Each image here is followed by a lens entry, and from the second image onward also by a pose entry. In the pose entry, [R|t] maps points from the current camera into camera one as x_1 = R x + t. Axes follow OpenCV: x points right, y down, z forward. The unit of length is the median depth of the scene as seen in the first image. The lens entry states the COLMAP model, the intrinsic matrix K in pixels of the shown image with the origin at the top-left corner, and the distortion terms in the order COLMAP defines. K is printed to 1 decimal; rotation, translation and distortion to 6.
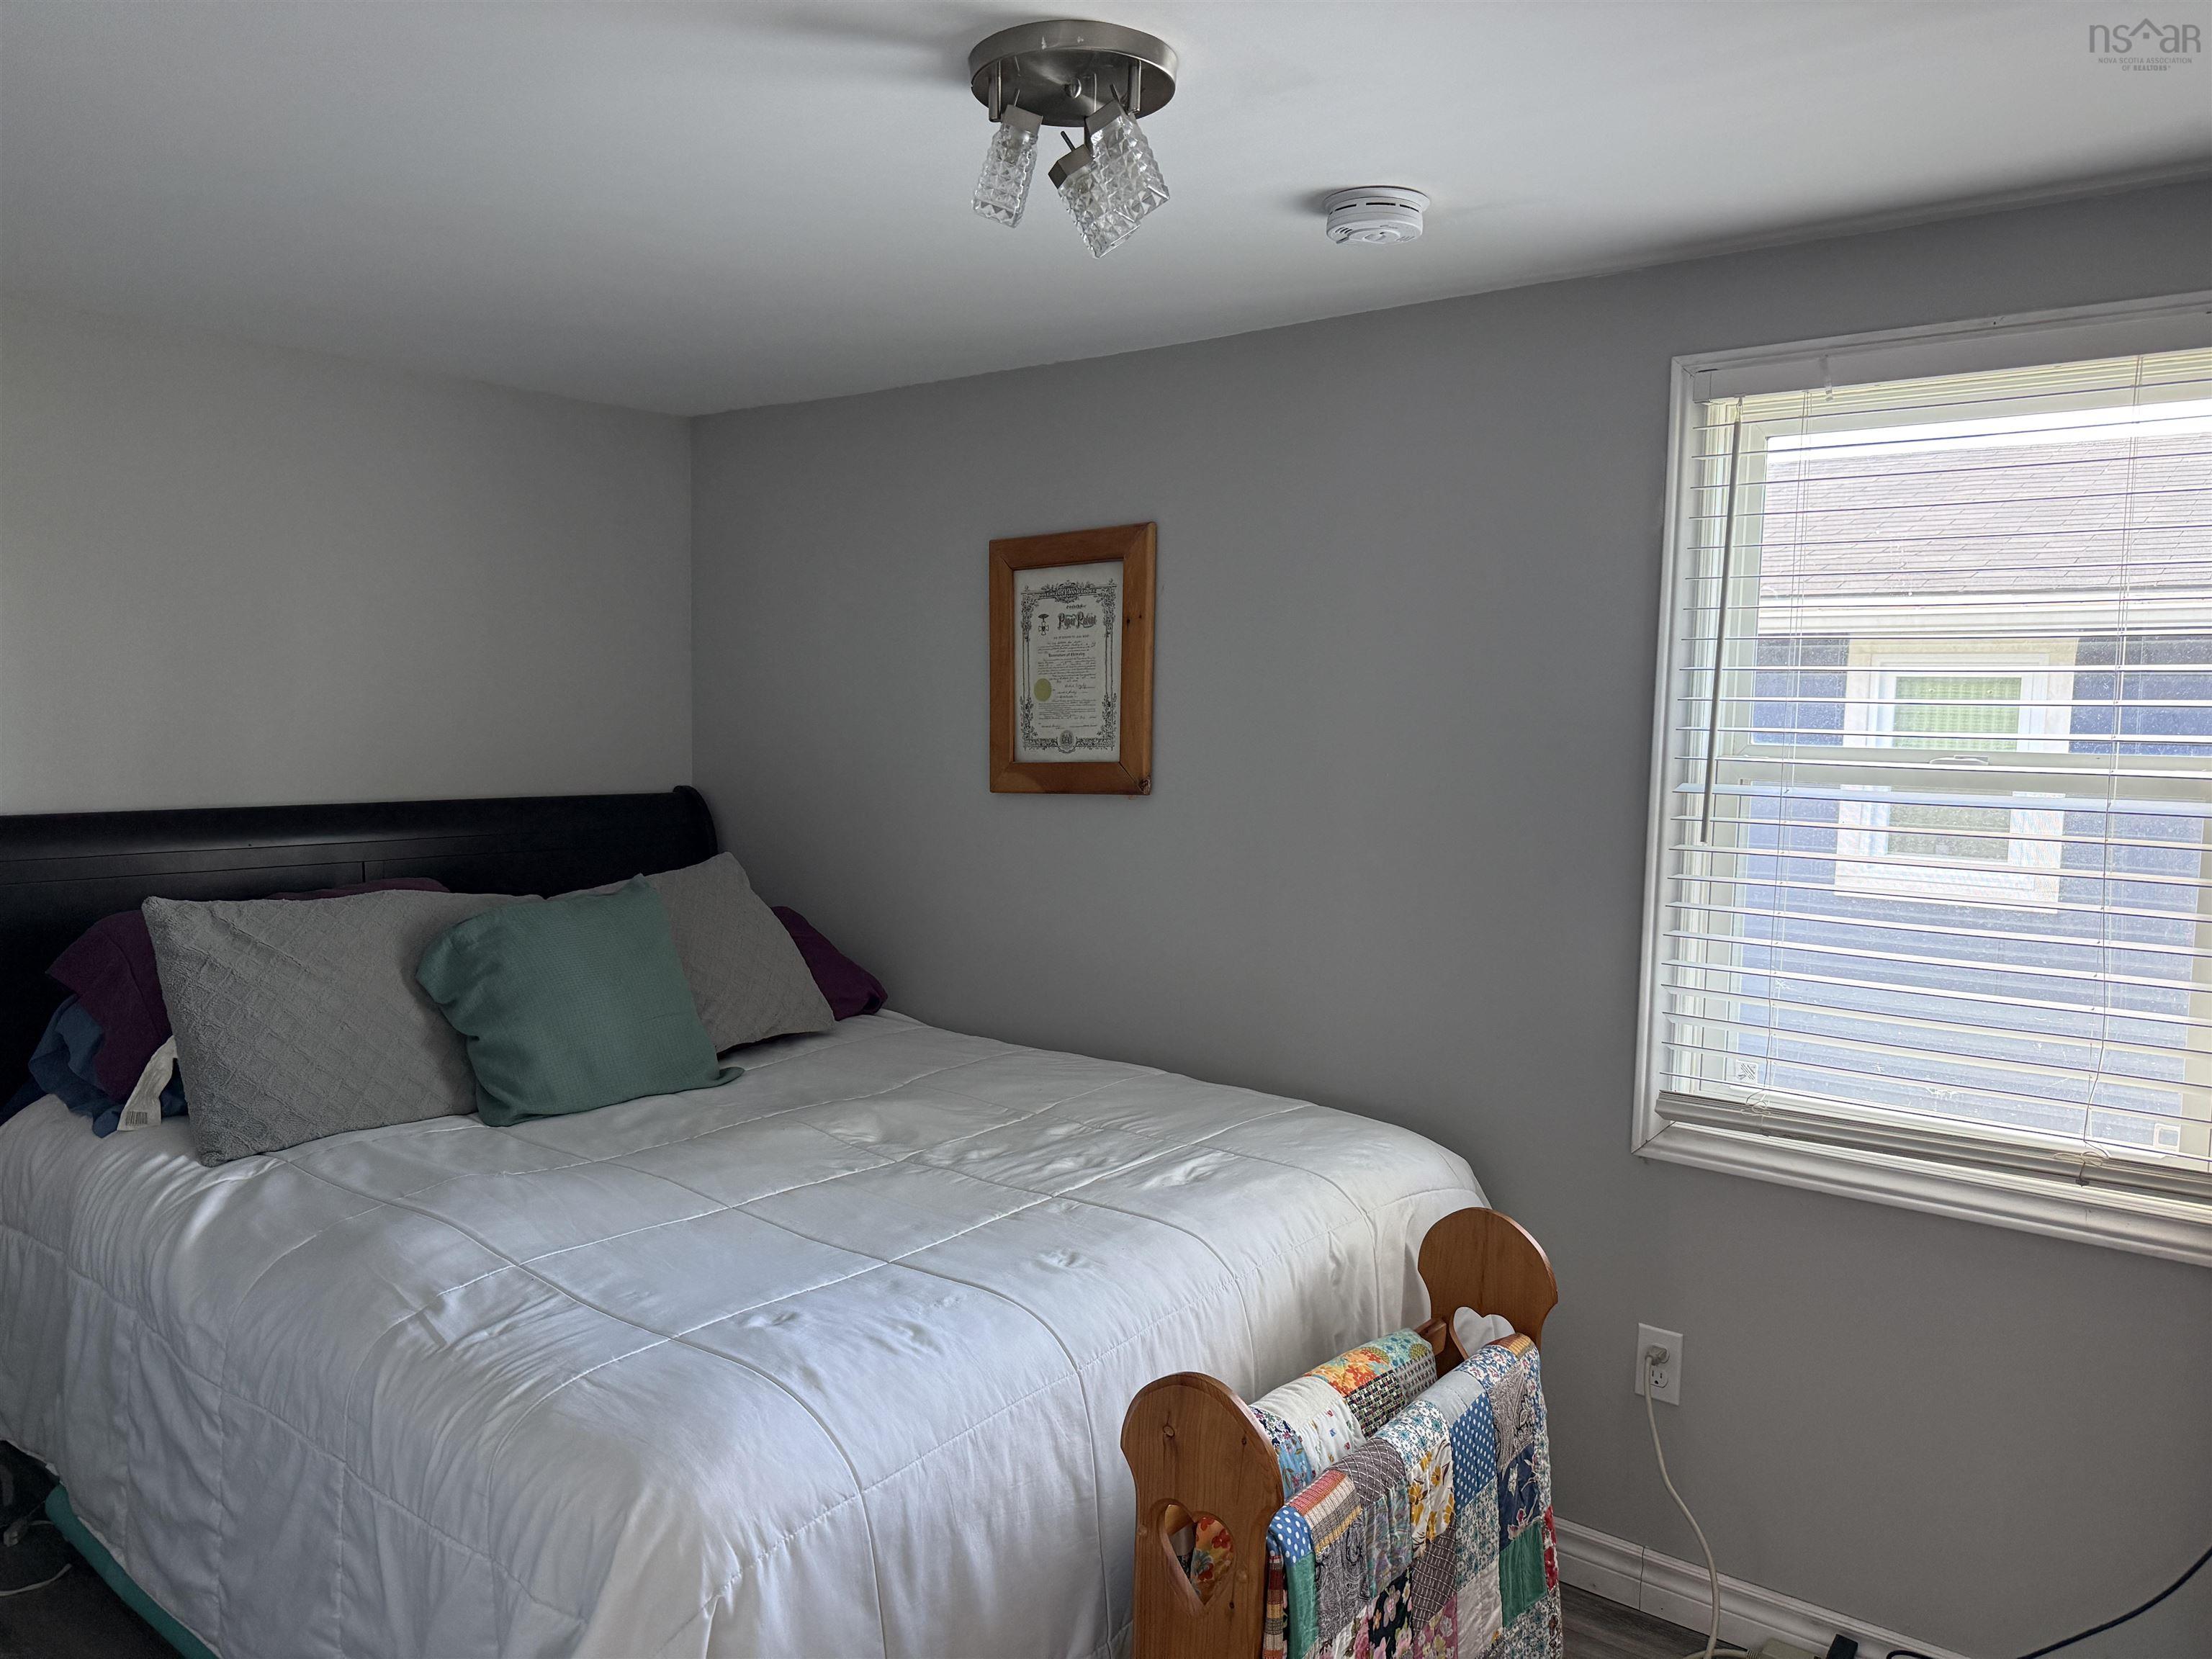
lens RADIAL K [[1563.3, 0, 1106.0], [0, 1563.3, 829.5], [0, 0, 1]] dist [0.128717, -0.148625]
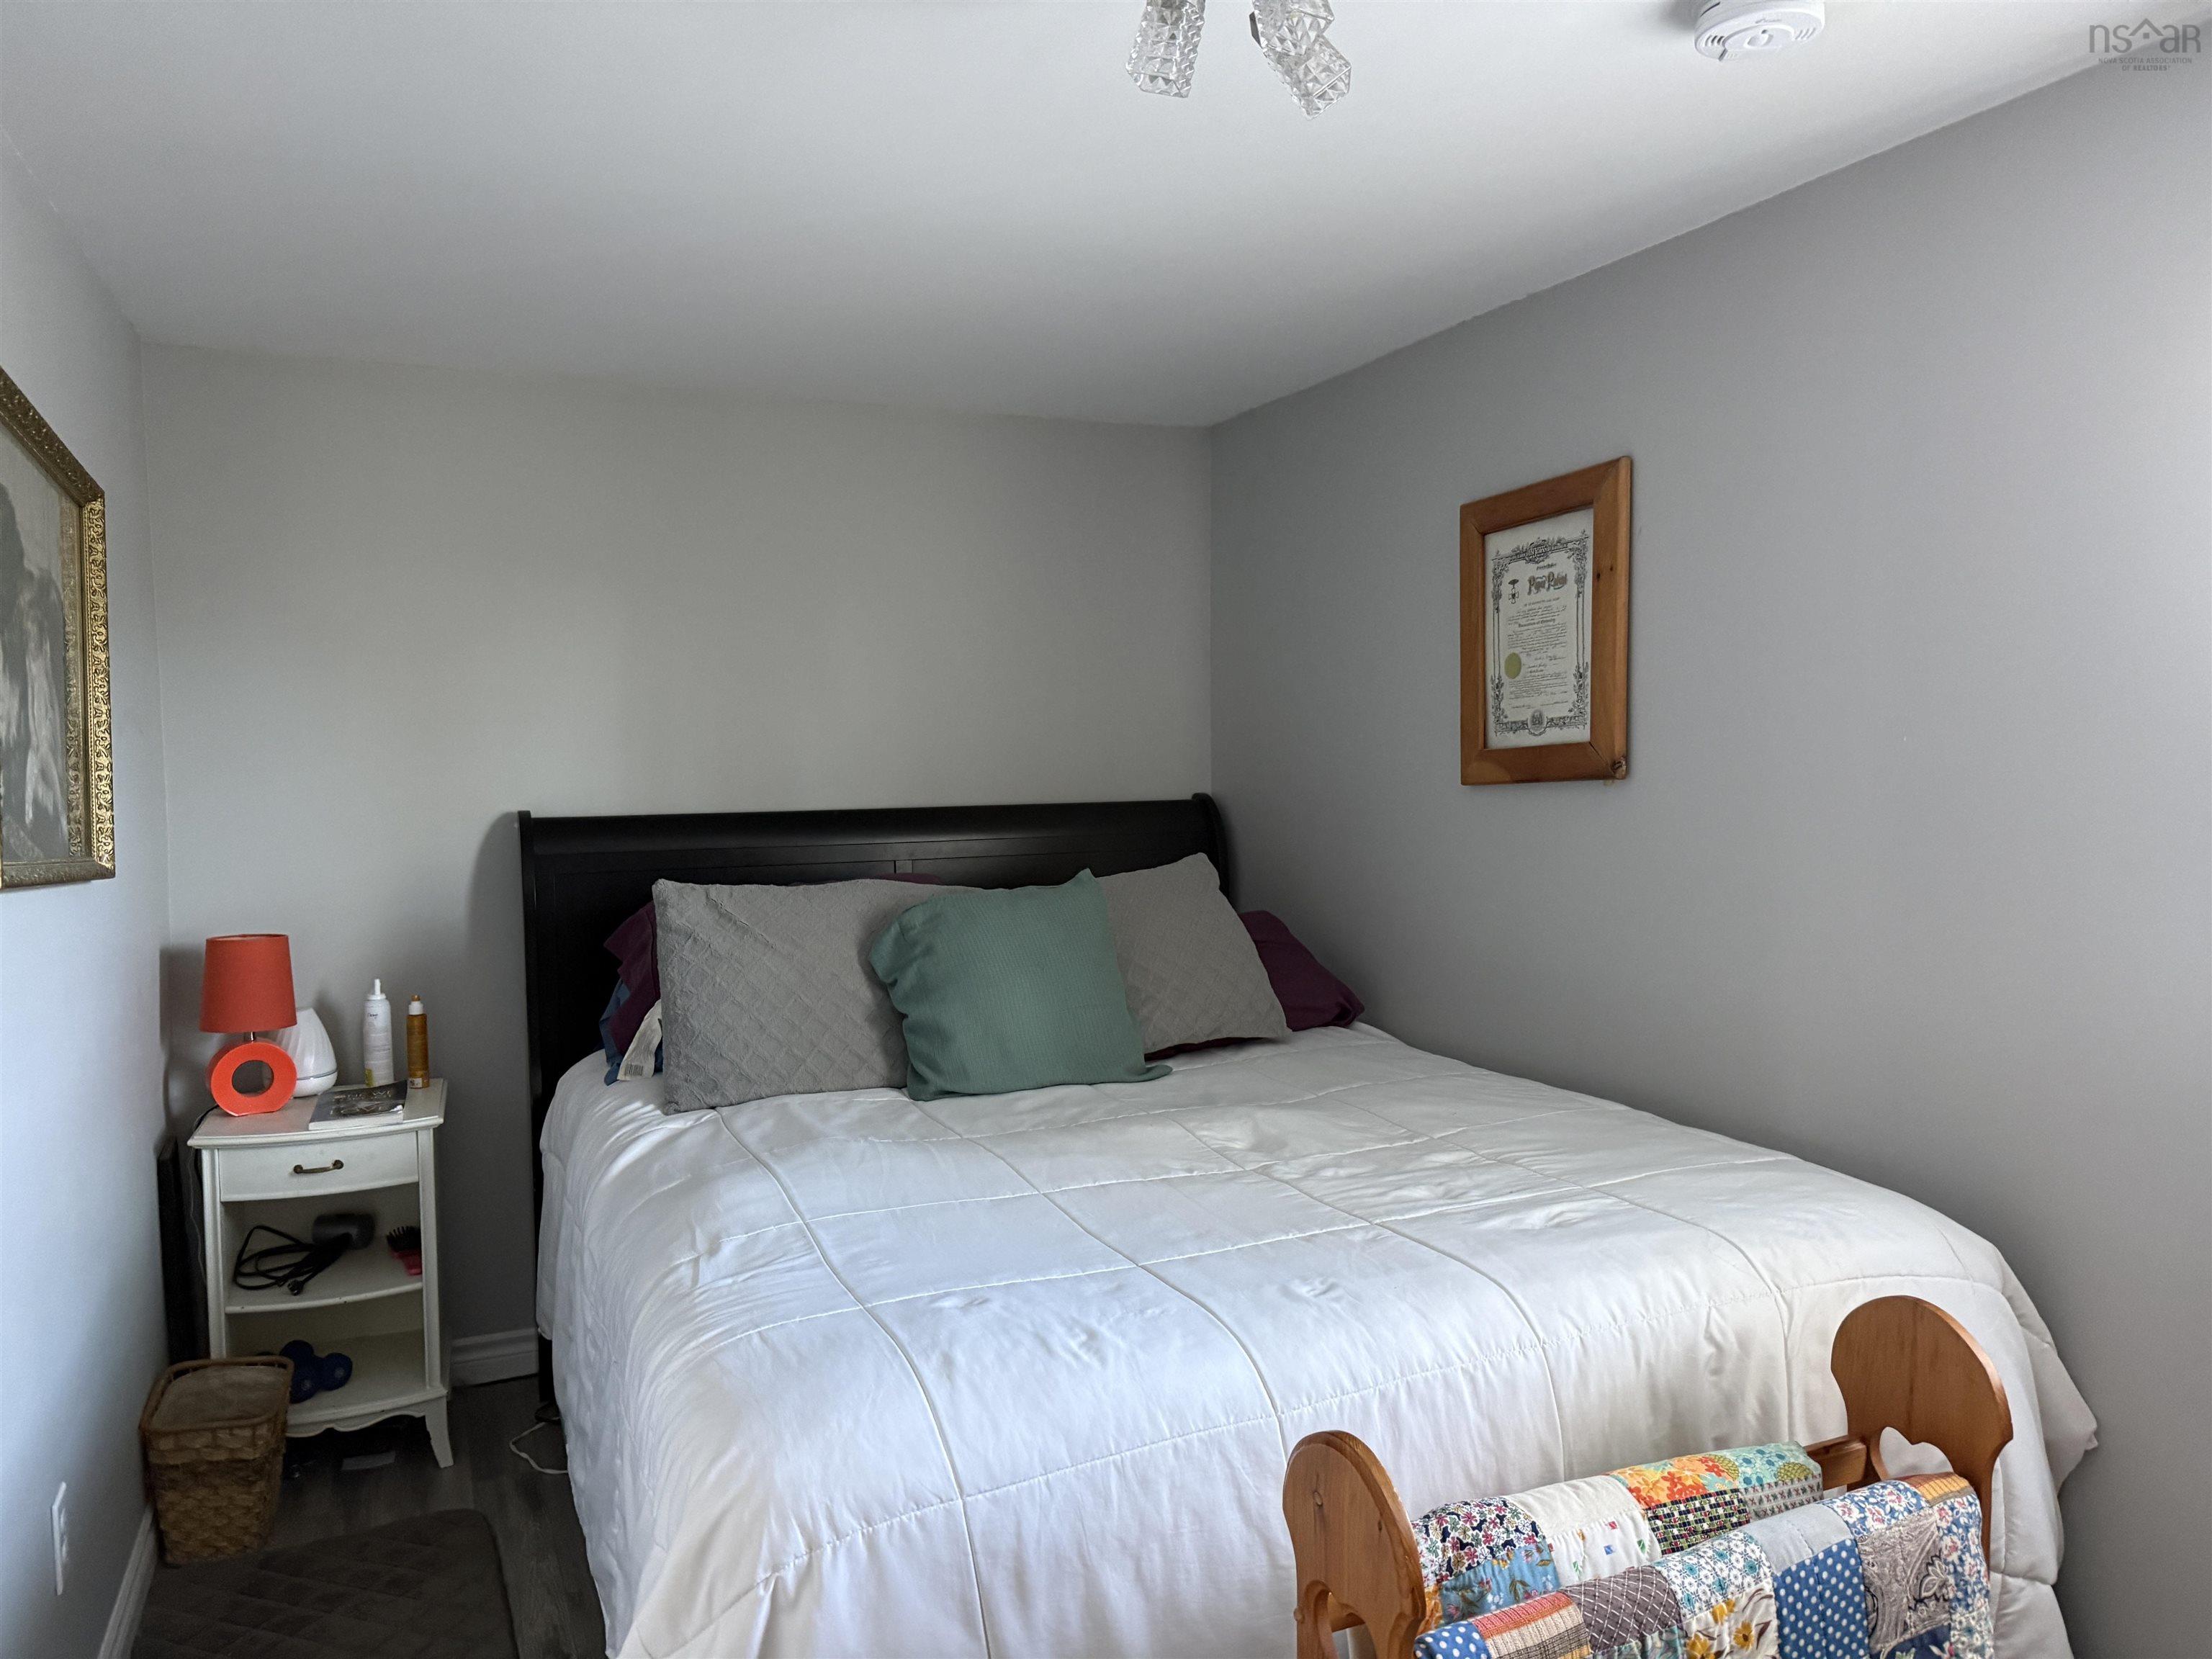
lens RADIAL K [[1575.7, 0, 1100.0], [0, 1575.7, 839.5], [0, 0, 1]] dist [0.089941, -0.073612]
pose [[0.895989, -0.003372, -0.444064, 0.233157], [-0.006363, 0.999771, -0.020430, 0.044830], [0.444031, 0.021131, 0.895762, 0.158897]]
